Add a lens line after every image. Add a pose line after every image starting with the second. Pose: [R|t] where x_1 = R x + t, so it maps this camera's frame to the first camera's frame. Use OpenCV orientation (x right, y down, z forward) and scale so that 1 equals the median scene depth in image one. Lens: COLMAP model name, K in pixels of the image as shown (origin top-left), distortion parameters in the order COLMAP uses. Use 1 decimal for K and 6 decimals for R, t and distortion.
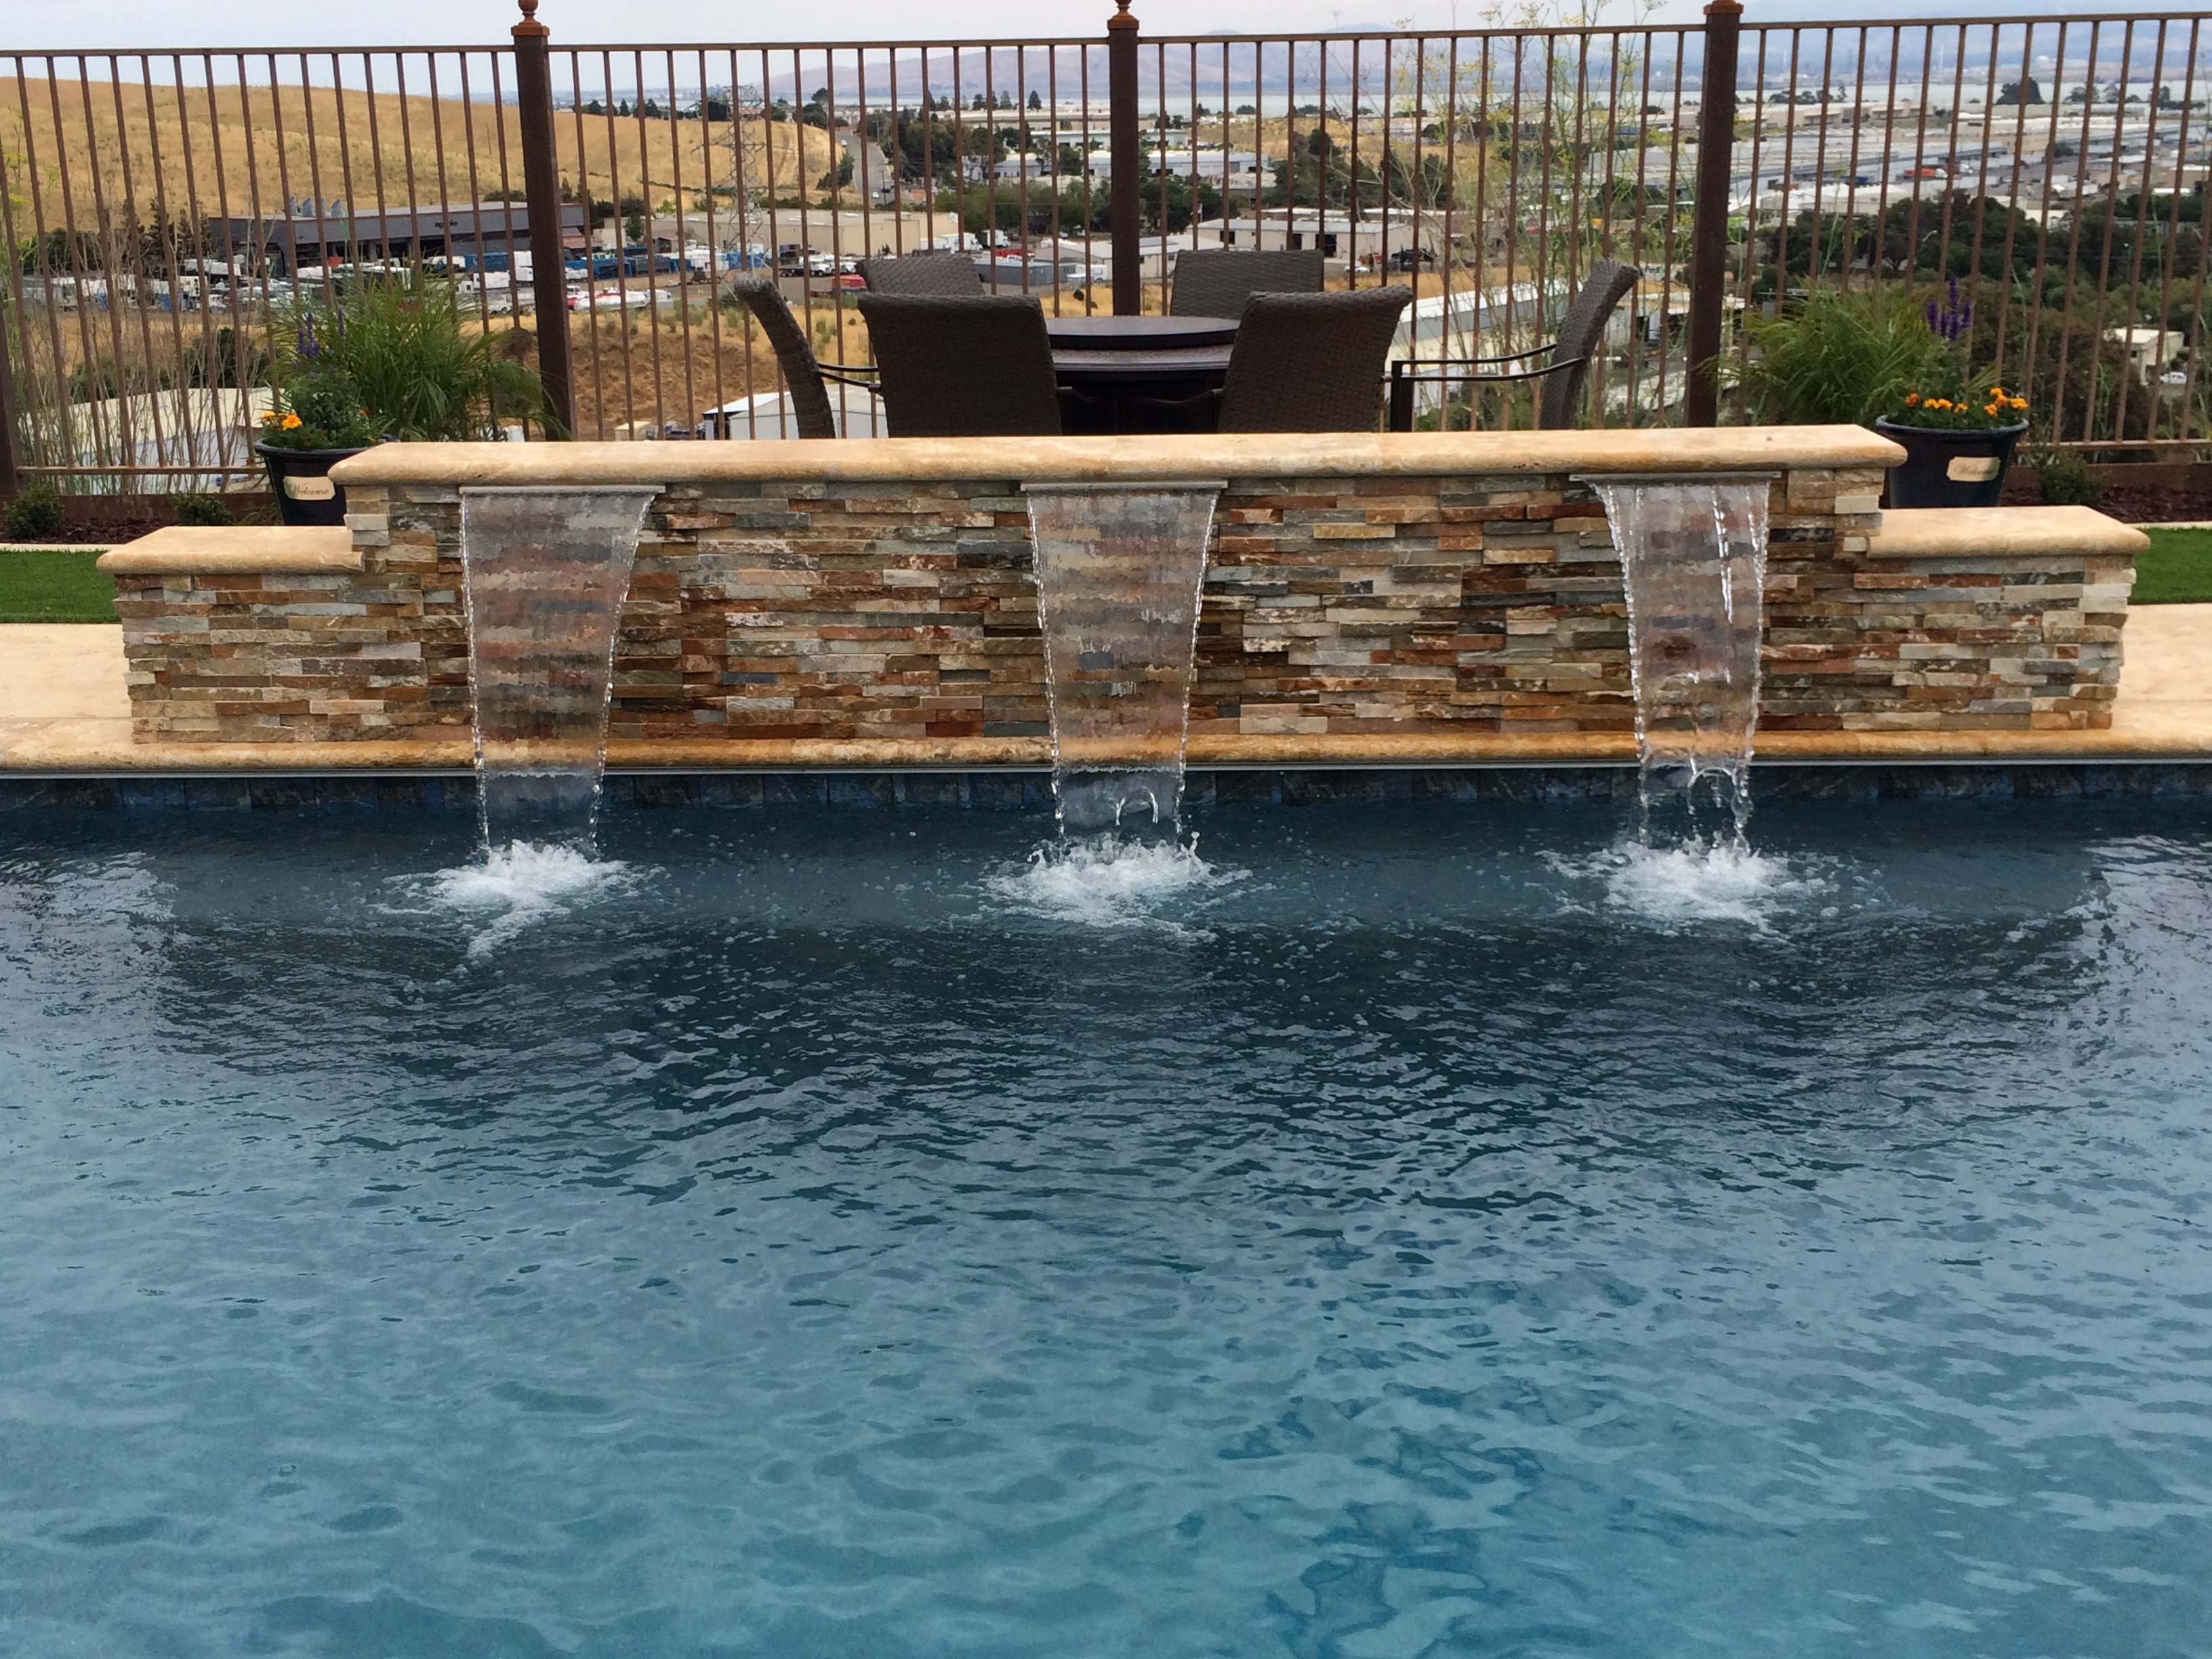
lens RADIAL K [[2544.6, 0, 1106.2], [0, 2544.6, 834.8], [0, 0, 1]] dist [0.020665, 0.000000]
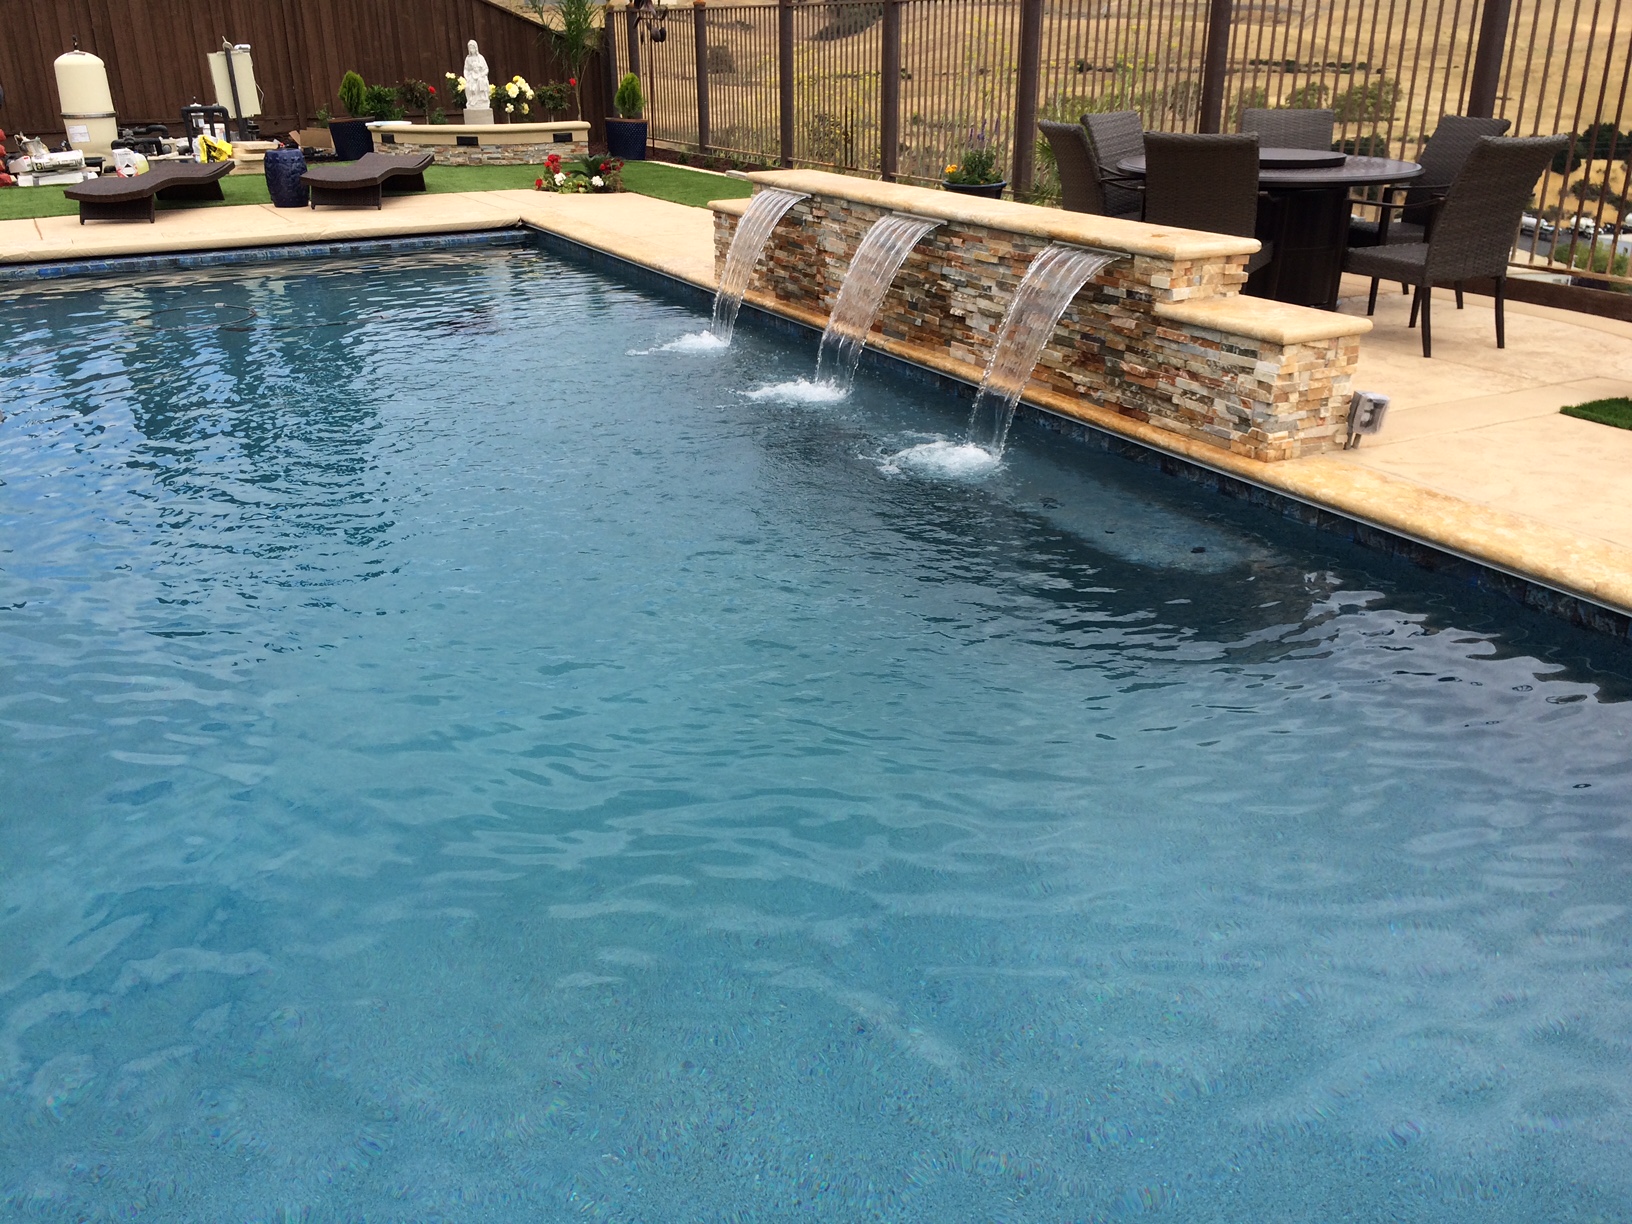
lens RADIAL K [[1376.7, 0, 816.6], [0, 1376.7, 608.9], [0, 0, 1]] dist [-0.003098, -0.004464]
pose [[0.506736, 0.340893, -0.791840, 0.914281], [-0.240053, 0.937968, 0.250181, -0.098726], [0.828005, 0.063308, 0.557135, 0.344374]]
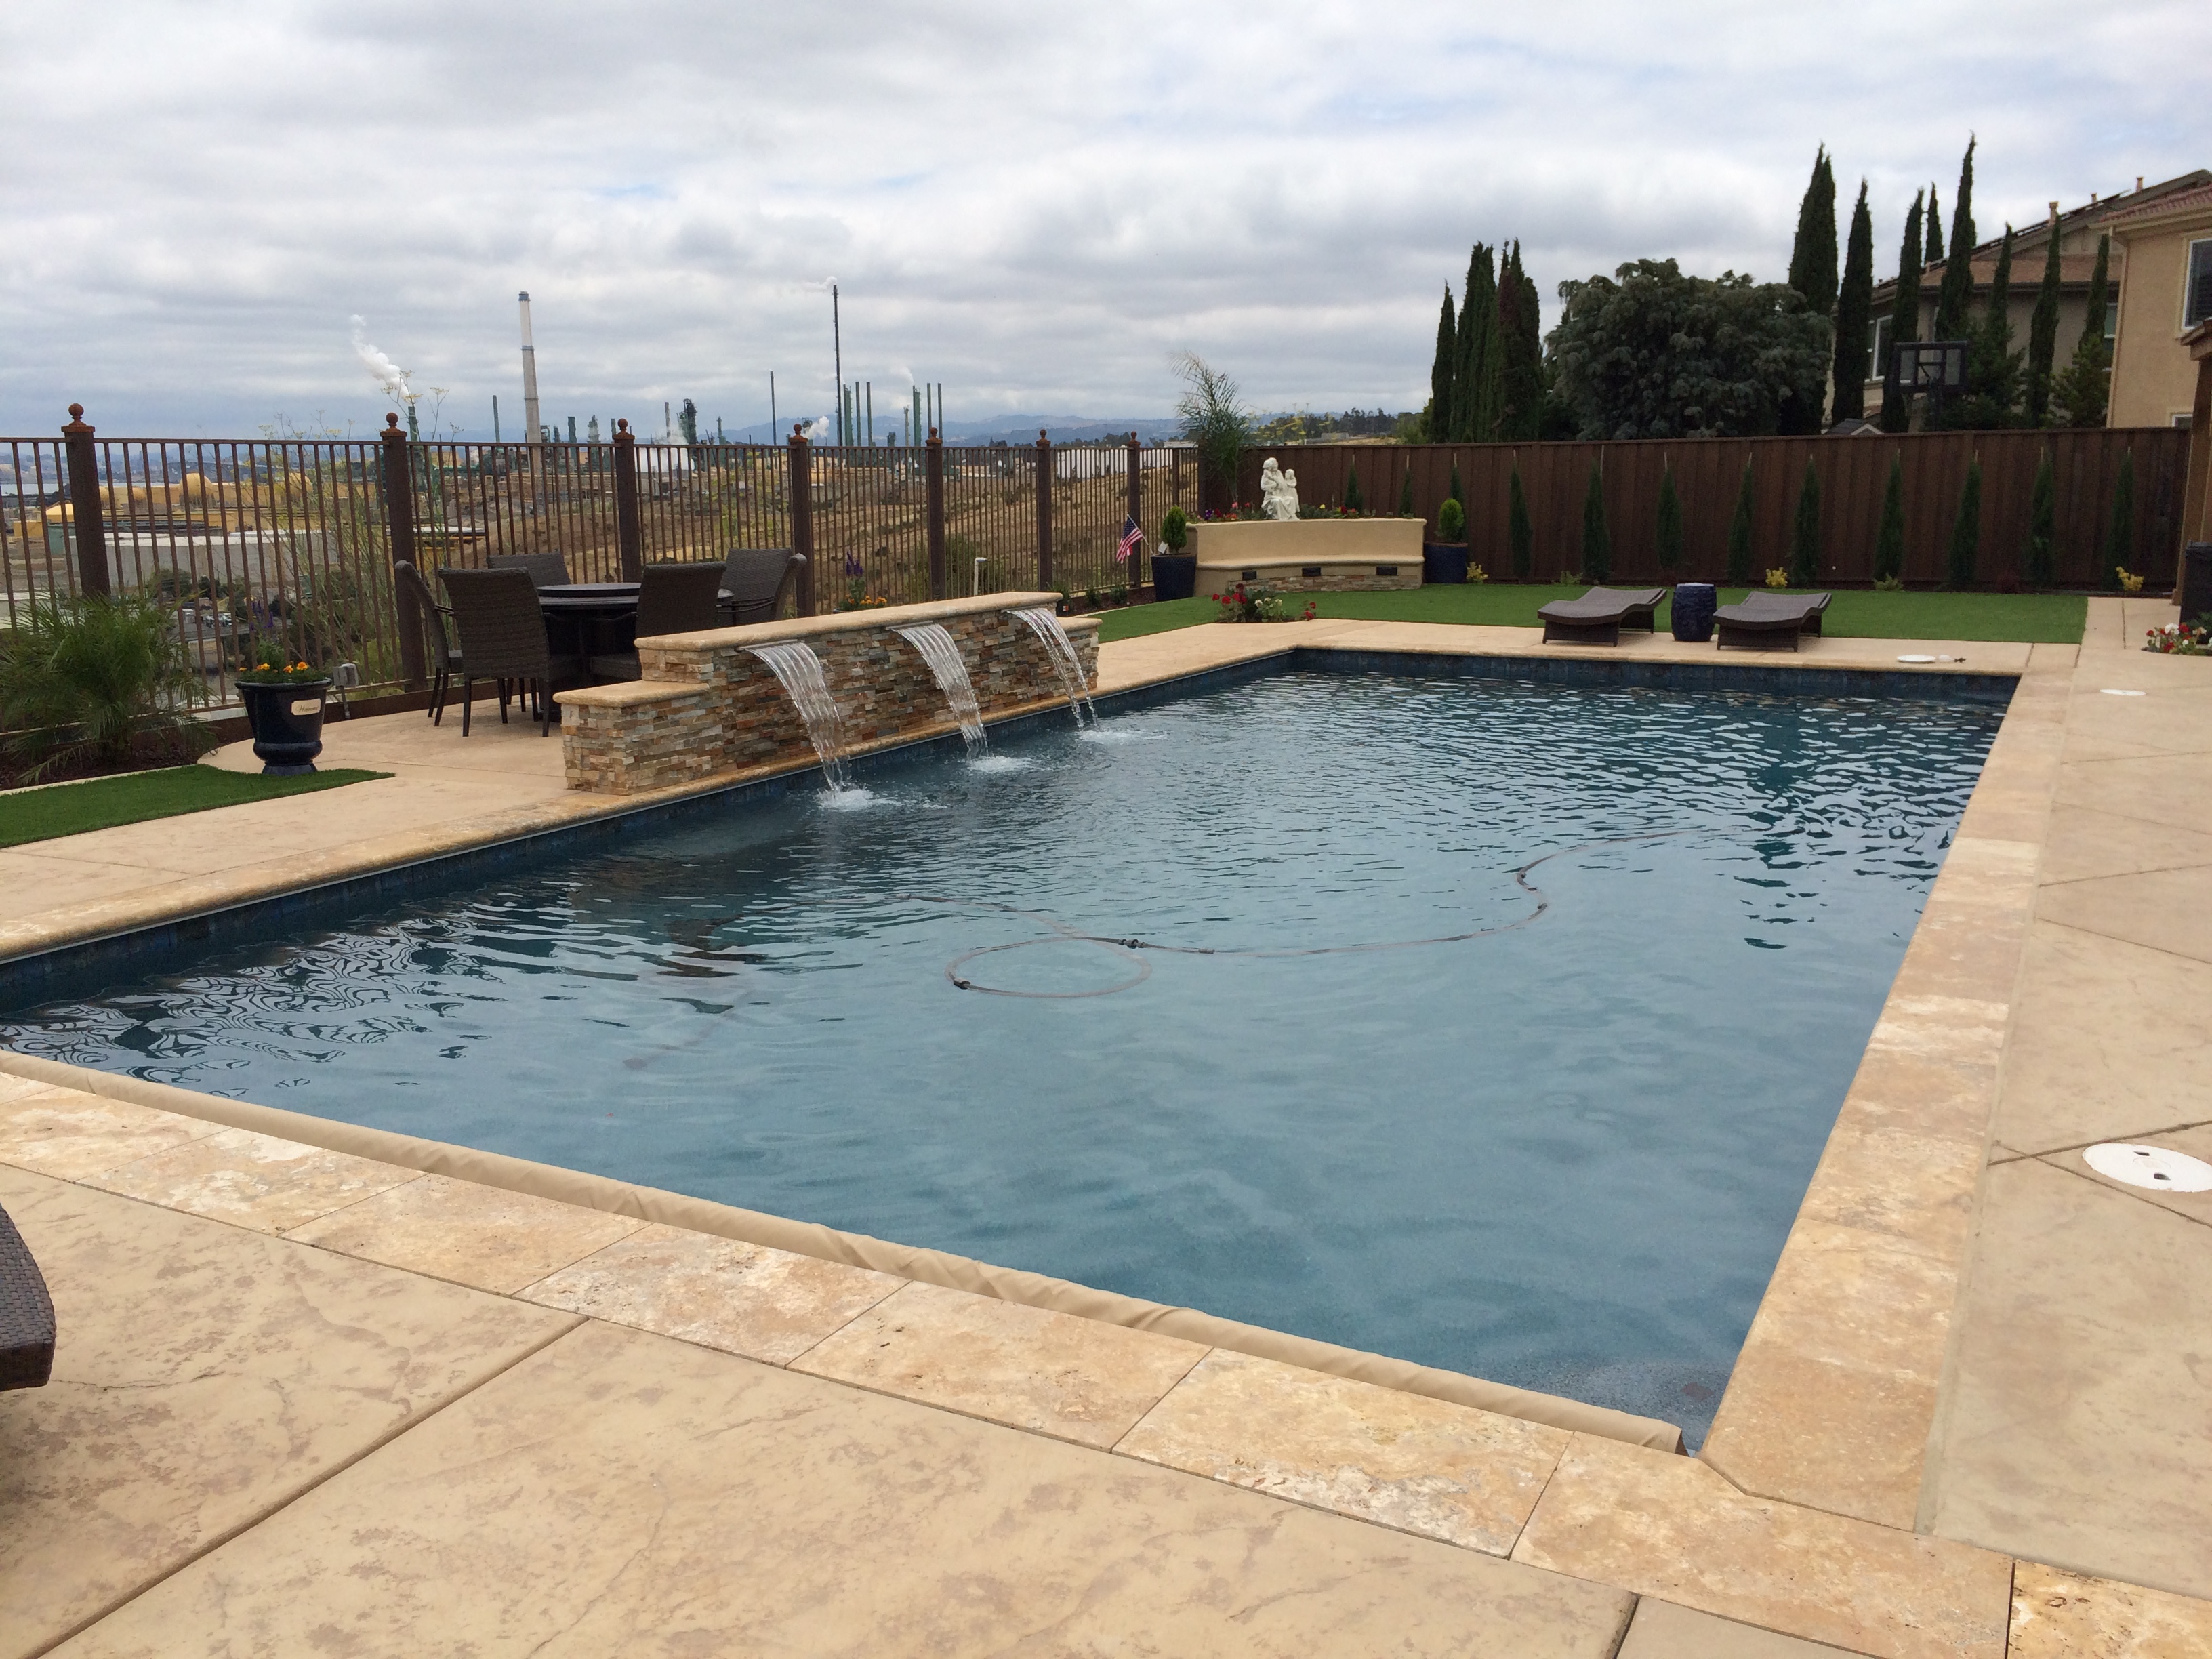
lens RADIAL K [[1866.0, 0, 1104.0], [0, 1866.0, 829.8], [0, 0, 1]] dist [-0.003098, -0.004464]
pose [[0.434288, -0.161614, 0.886158, -1.528090], [0.251919, 0.966309, 0.052771, 0.005563], [-0.864830, 0.200322, 0.460369, 0.050263]]
